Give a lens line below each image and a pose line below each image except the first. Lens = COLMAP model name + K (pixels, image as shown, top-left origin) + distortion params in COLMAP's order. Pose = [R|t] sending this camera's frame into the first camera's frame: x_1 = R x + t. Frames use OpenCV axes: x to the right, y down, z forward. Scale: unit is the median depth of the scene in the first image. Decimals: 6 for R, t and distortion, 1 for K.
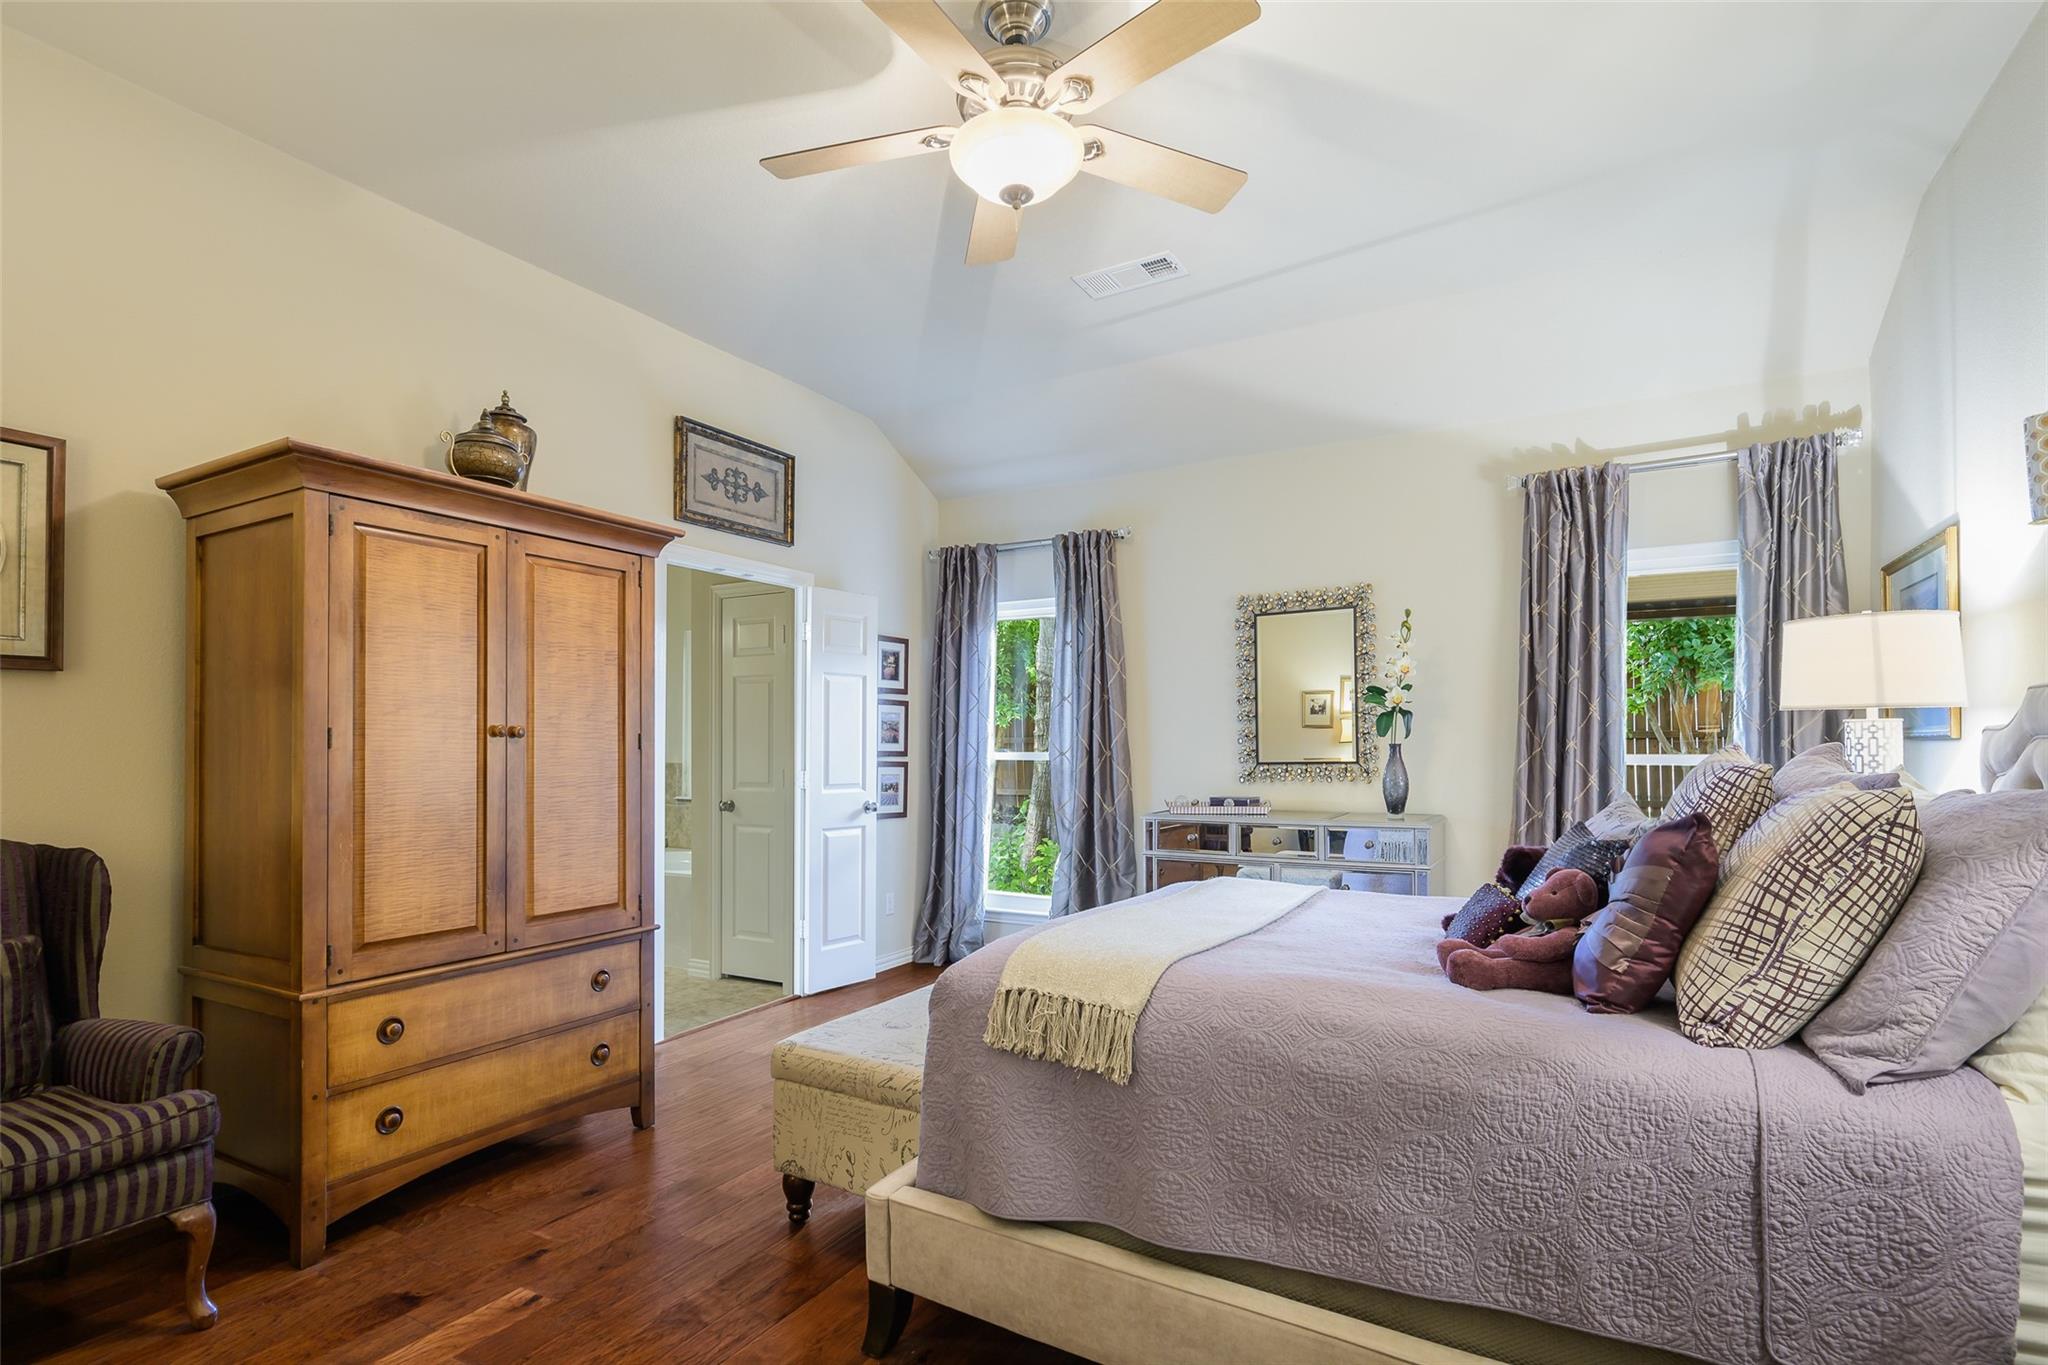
lens RADIAL K [[996.8, 0, 1028.5], [0, 996.8, 740.9], [0, 0, 1]] dist [-0.000085, -0.000130]
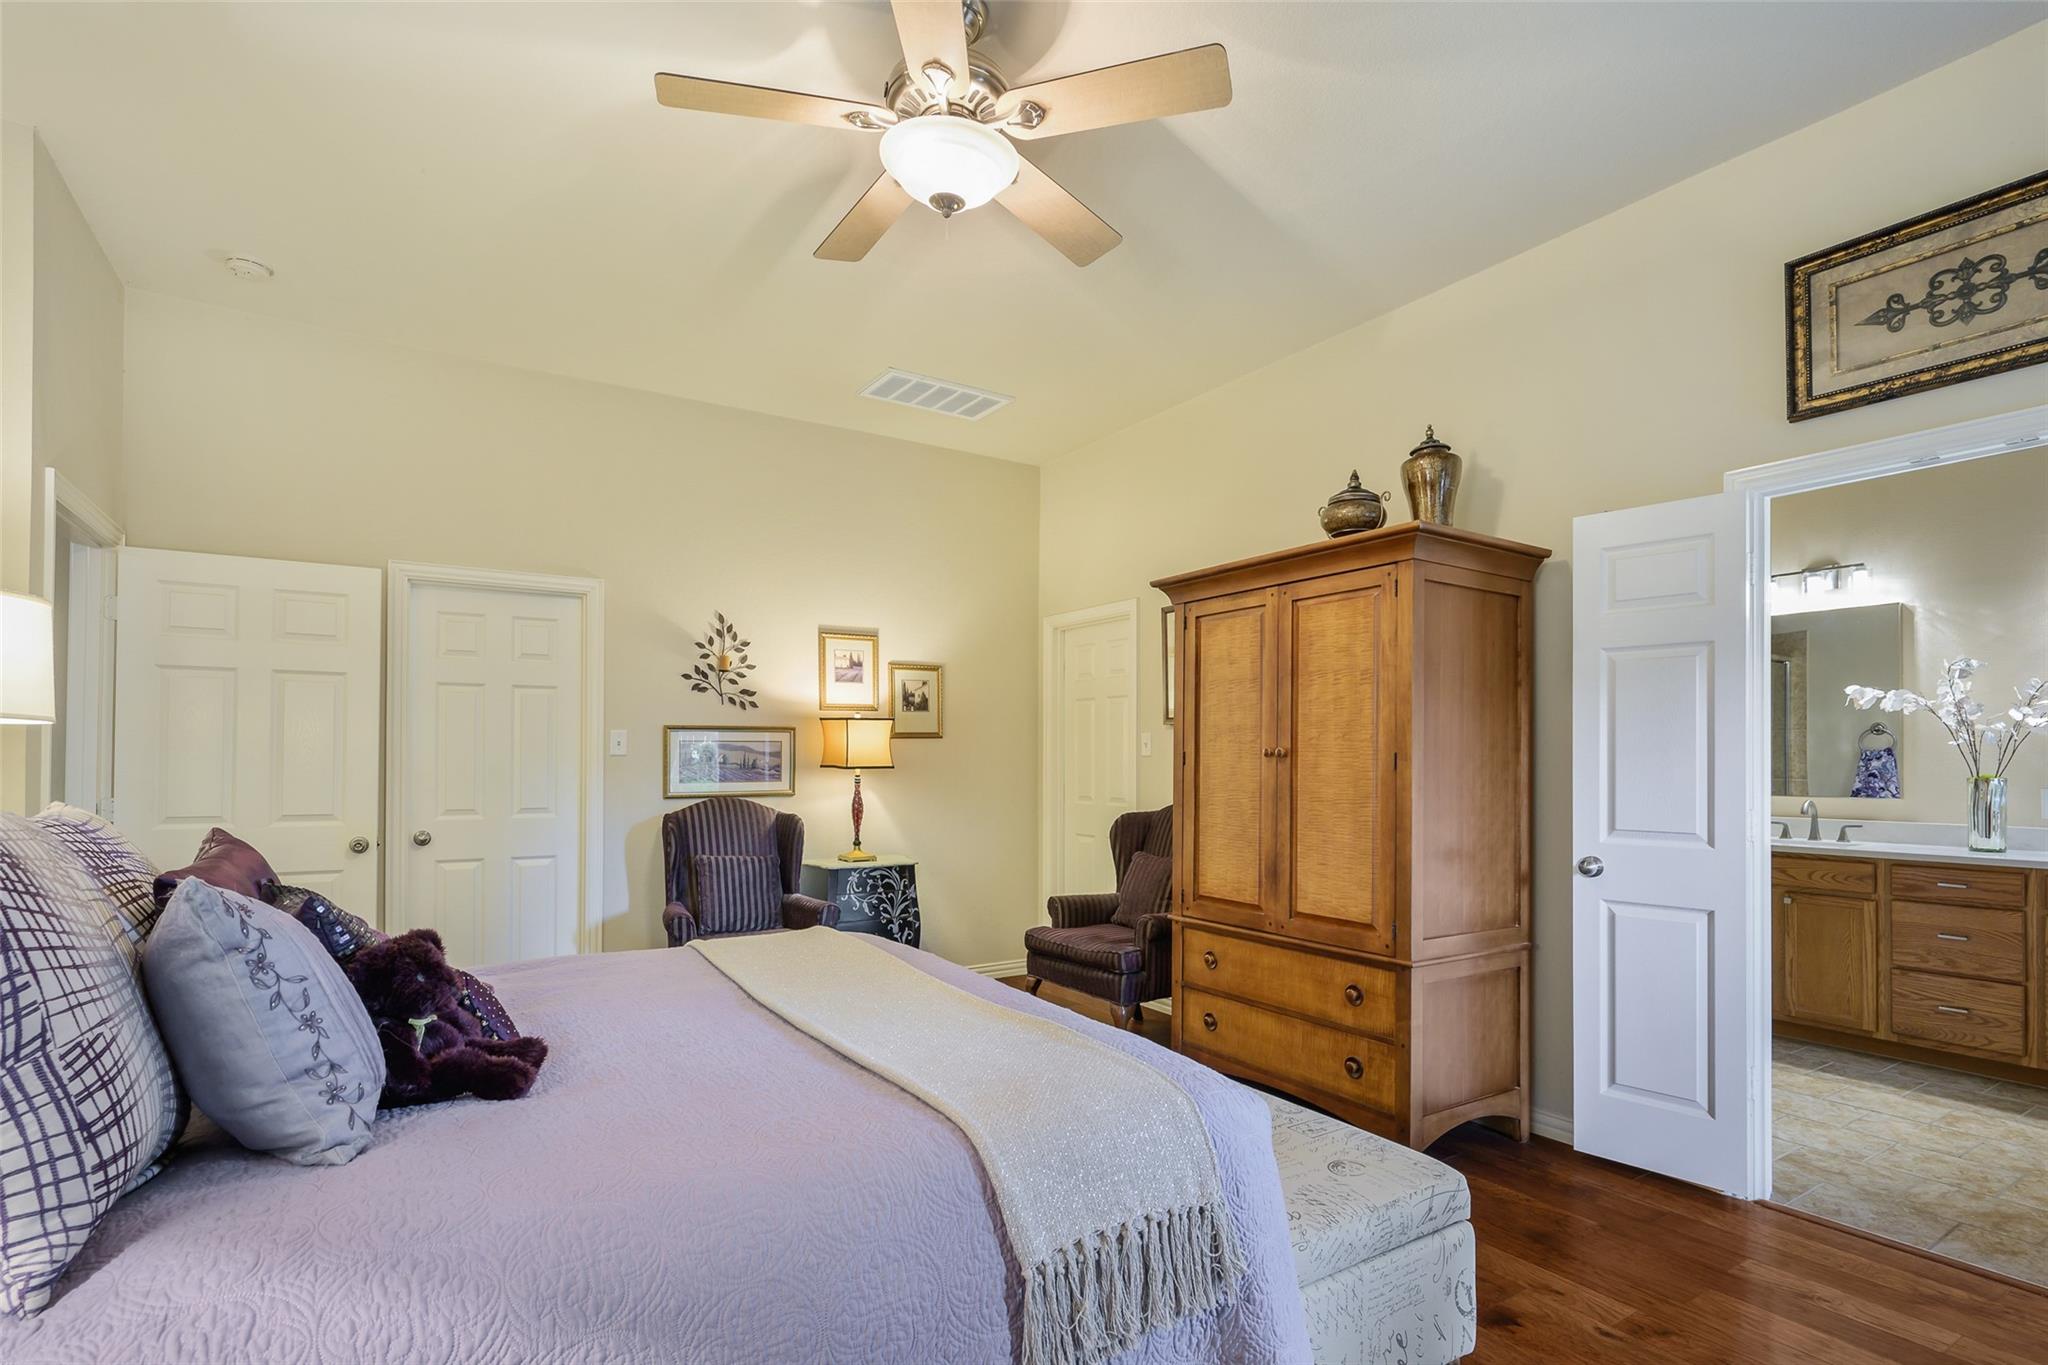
lens RADIAL K [[945.8, 0, 981.8], [0, 945.8, 757.1], [0, 0, 1]] dist [-0.000344, -0.000360]
pose [[-0.468680, -0.004534, -0.883356, 0.614772], [-0.000058, 0.999987, -0.005102, 0.002117], [0.883368, -0.002341, -0.468674, 1.134513]]
